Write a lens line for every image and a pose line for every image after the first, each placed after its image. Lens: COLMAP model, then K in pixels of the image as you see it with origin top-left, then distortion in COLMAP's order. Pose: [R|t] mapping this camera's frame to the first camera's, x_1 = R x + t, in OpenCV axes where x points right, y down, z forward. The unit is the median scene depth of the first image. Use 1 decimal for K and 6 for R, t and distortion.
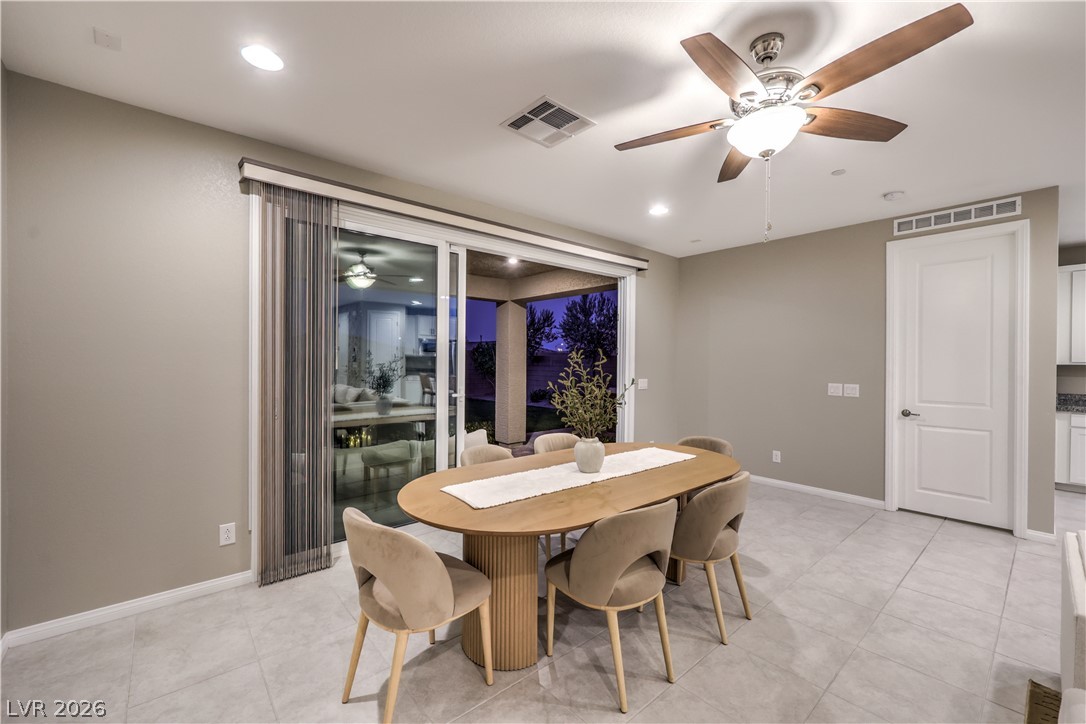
lens RADIAL K [[436.1, 0, 548.9], [0, 436.1, 365.2], [0, 0, 1]] dist [-0.001746, -0.000196]
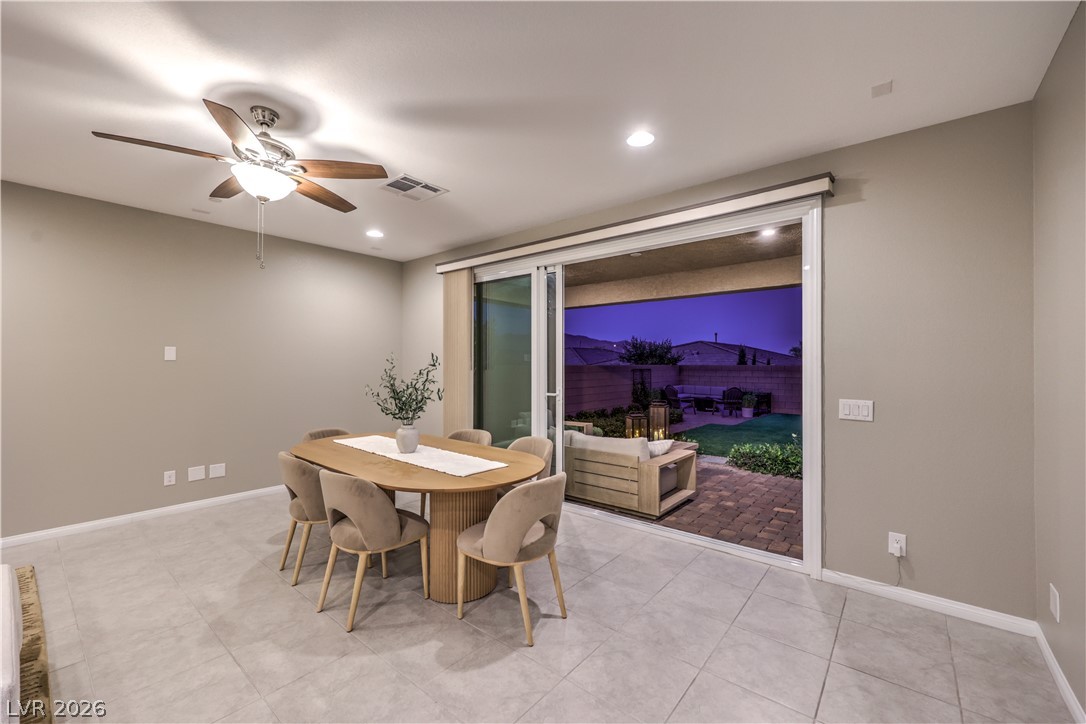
lens RADIAL K [[436.1, 0, 544.4], [0, 436.1, 362.0], [0, 0, 1]] dist [-0.001746, -0.000196]
pose [[0.168411, -0.013647, -0.985622, 1.312657], [-0.012769, 0.999790, -0.016025, 0.001735], [0.985634, 0.015284, 0.168202, 1.110183]]
